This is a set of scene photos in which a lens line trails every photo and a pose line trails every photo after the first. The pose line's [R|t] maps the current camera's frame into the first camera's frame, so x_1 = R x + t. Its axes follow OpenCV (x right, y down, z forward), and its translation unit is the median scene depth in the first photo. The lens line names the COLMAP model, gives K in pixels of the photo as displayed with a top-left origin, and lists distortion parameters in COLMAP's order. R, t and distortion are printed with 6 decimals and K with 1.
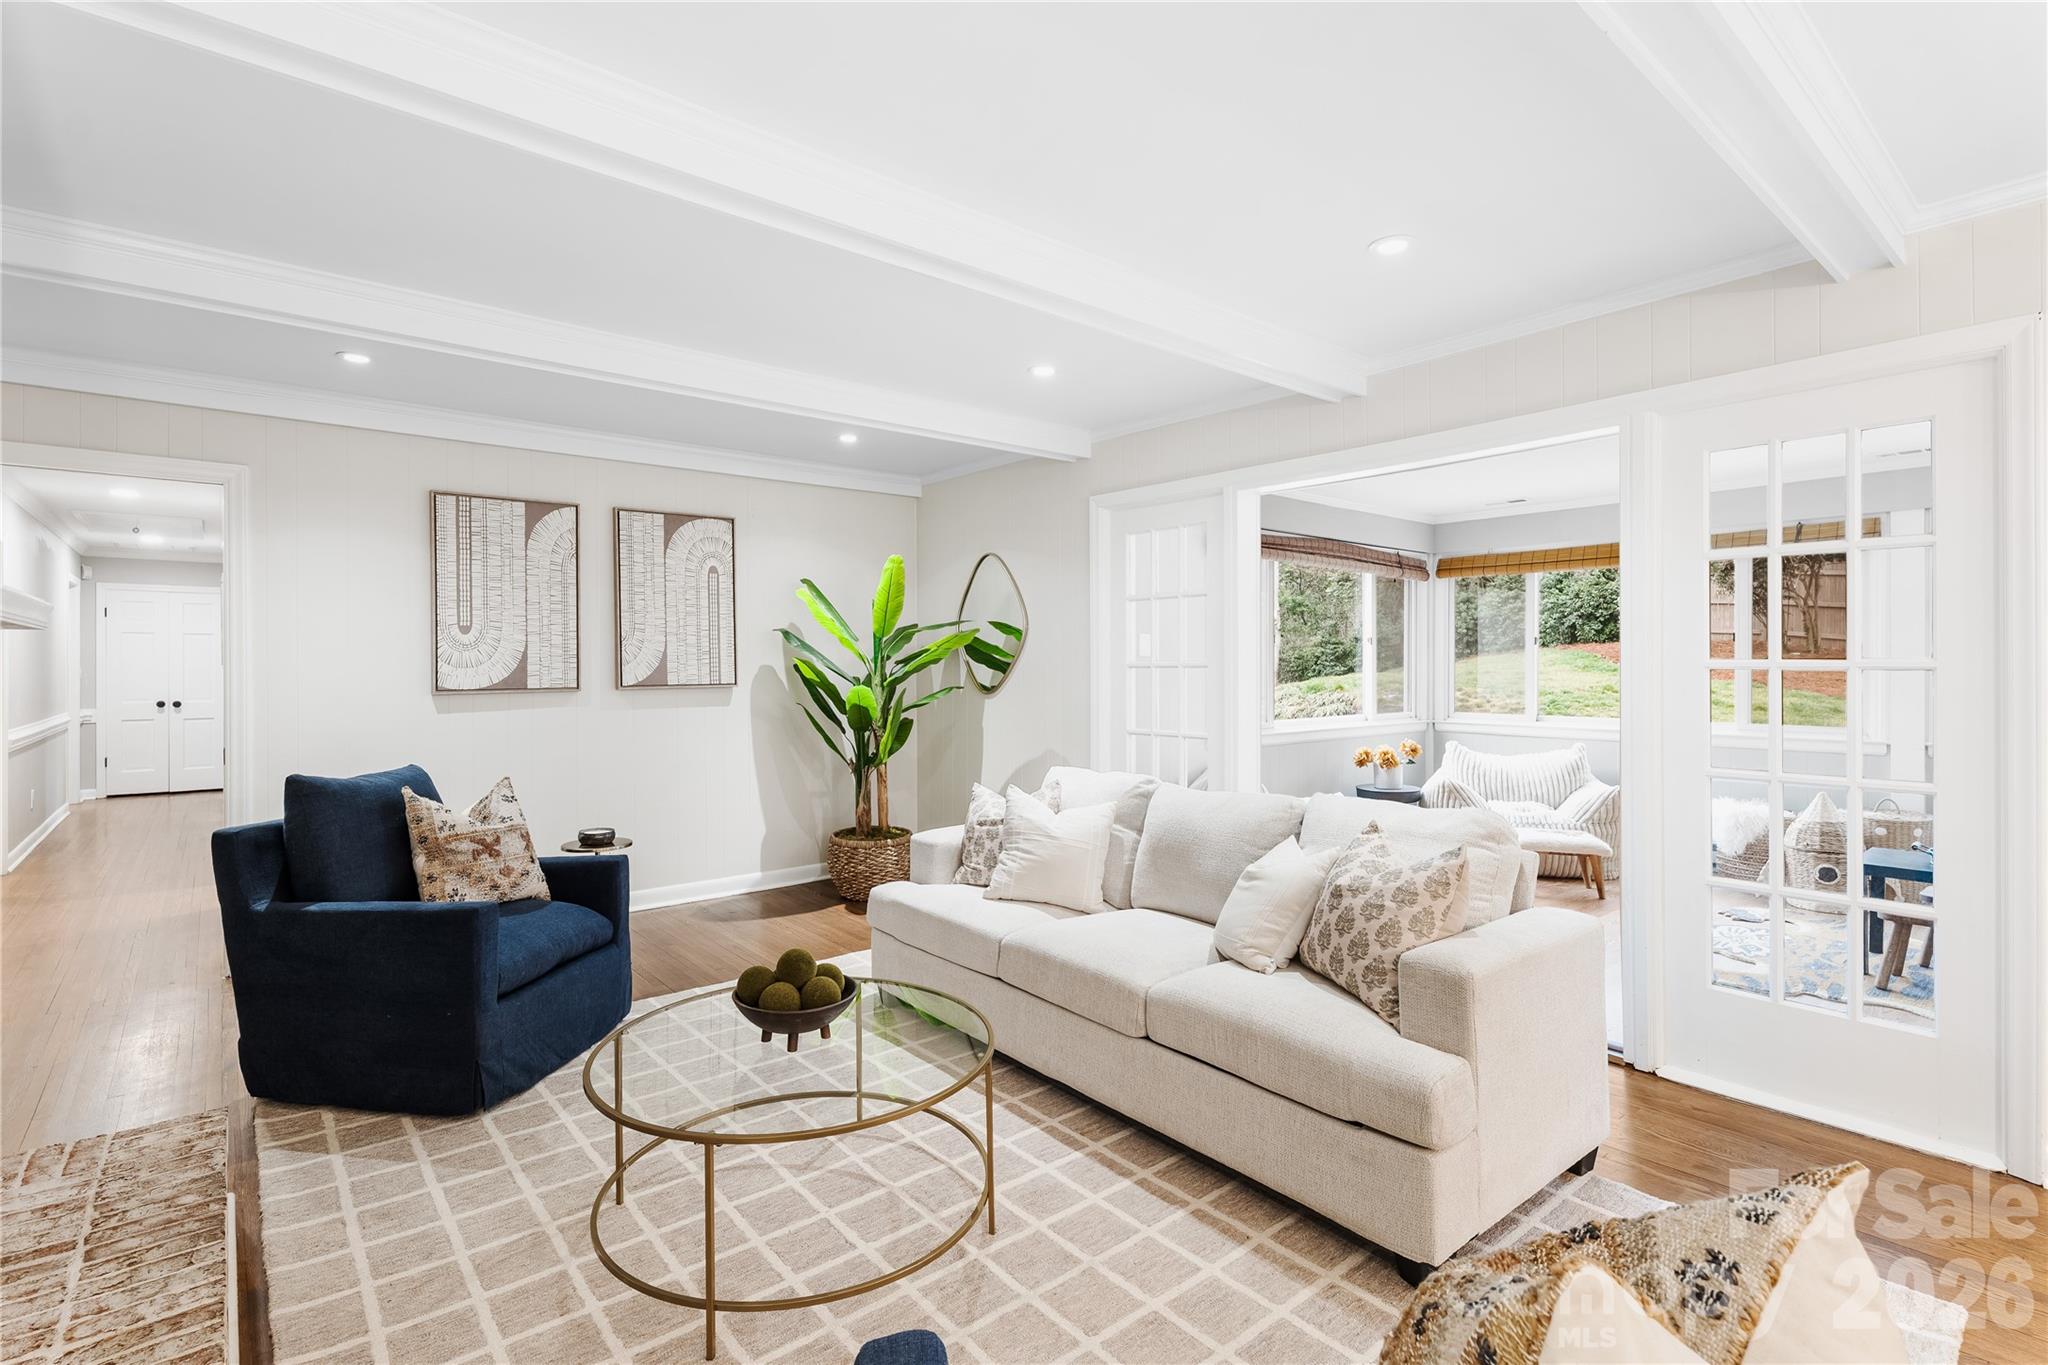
lens RADIAL K [[968.0, 0, 1022.2], [0, 968.0, 674.6], [0, 0, 1]] dist [0.005558, -0.000965]
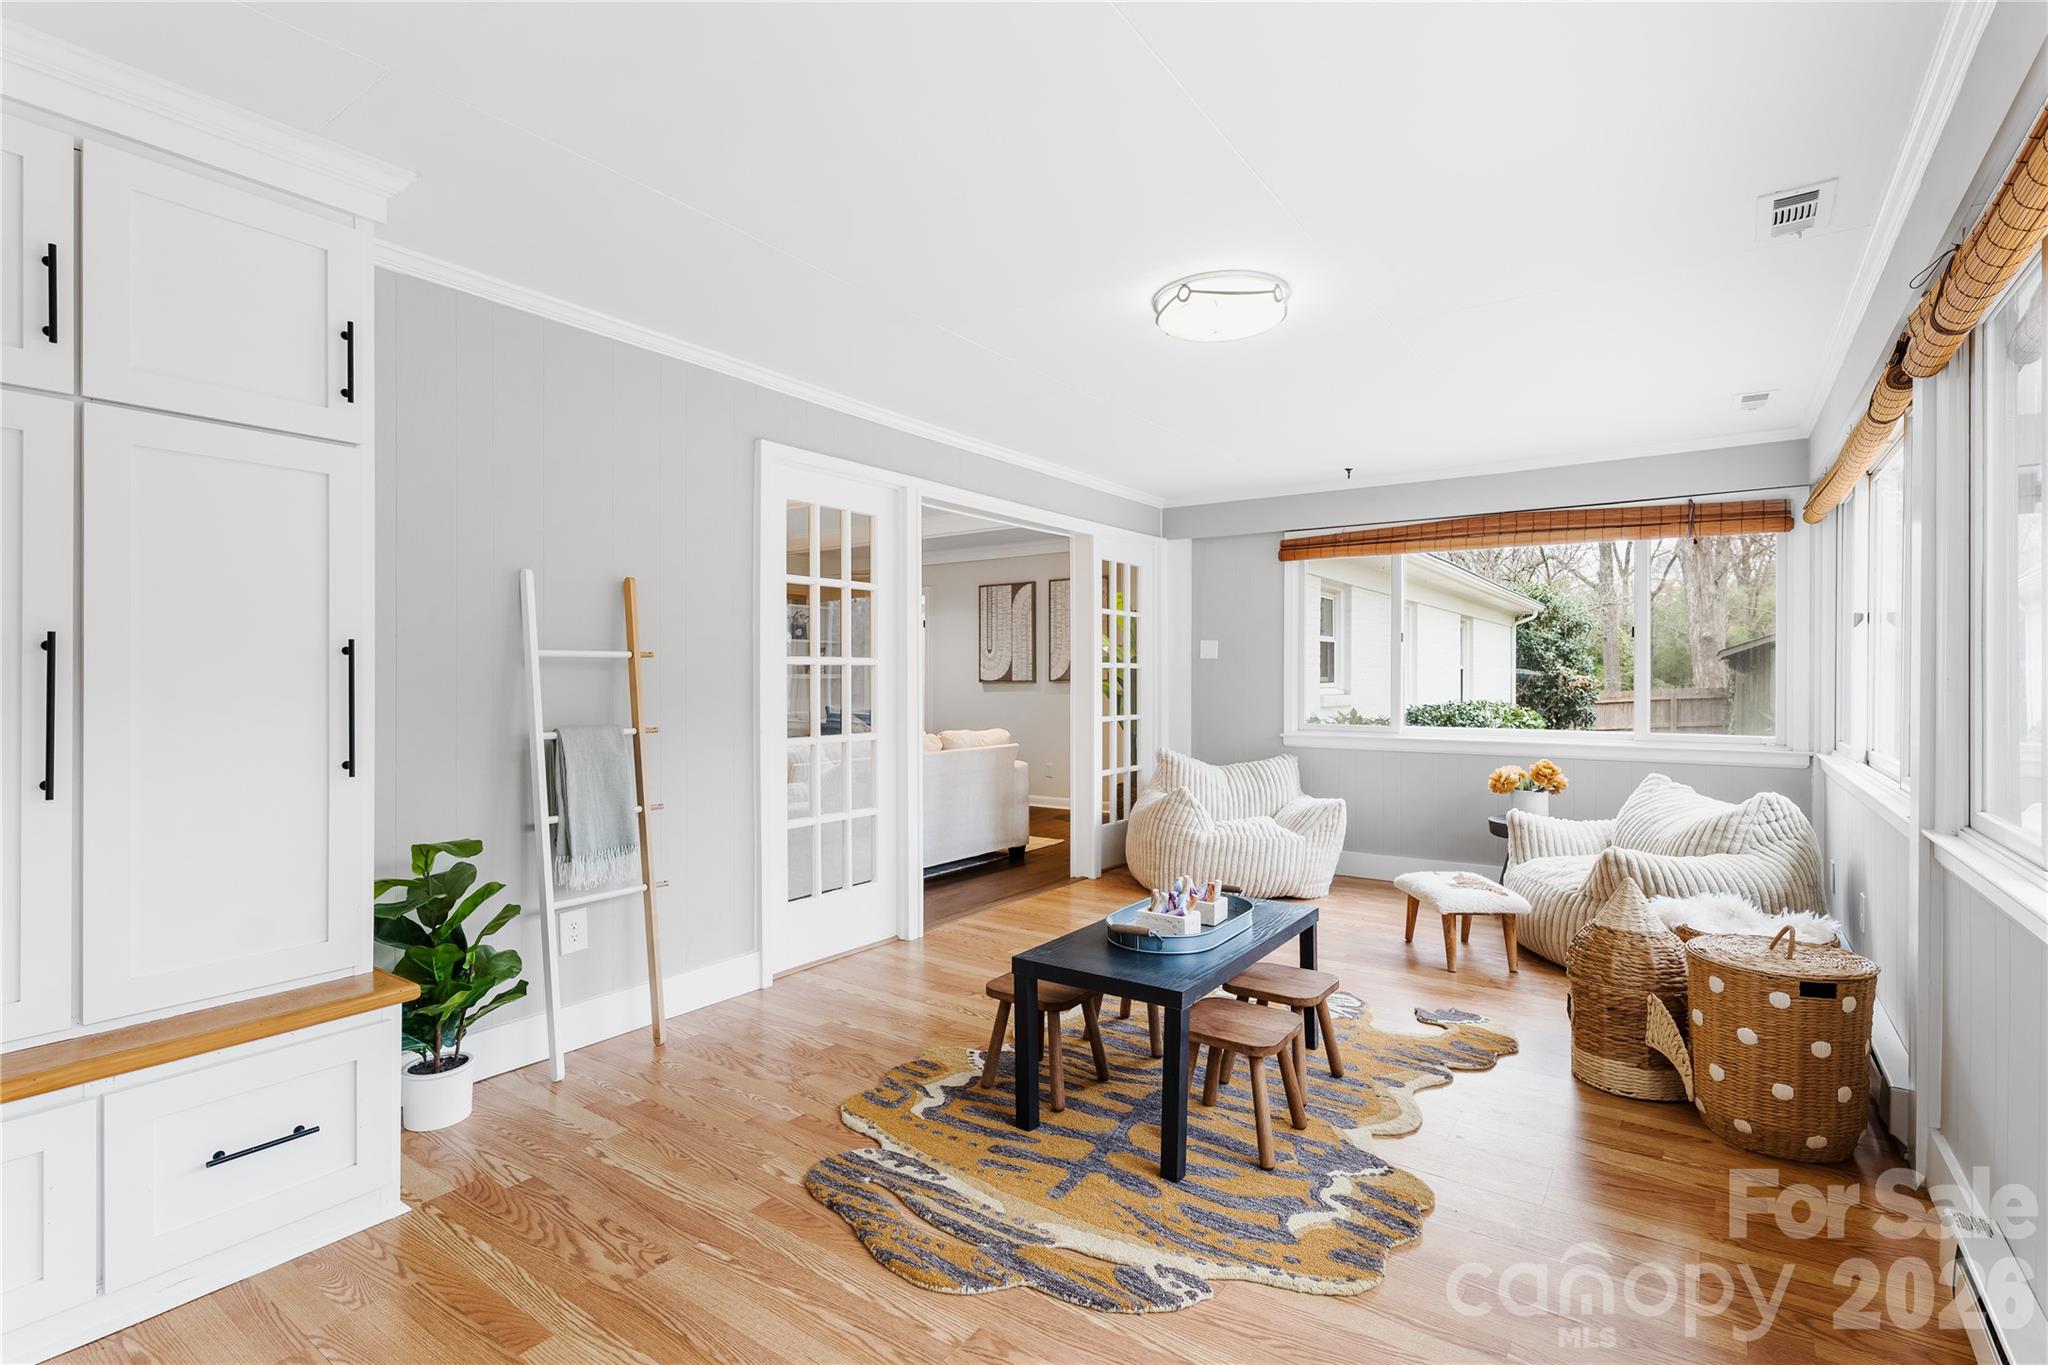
lens RADIAL K [[968.0, 0, 1027.8], [0, 968.0, 678.7], [0, 0, 1]] dist [0.005558, -0.000965]
pose [[0.264100, 0.007010, -0.964470, 1.327429], [-0.007320, 0.999959, 0.005264, -0.000740], [0.964468, 0.005669, 0.264141, 0.513014]]
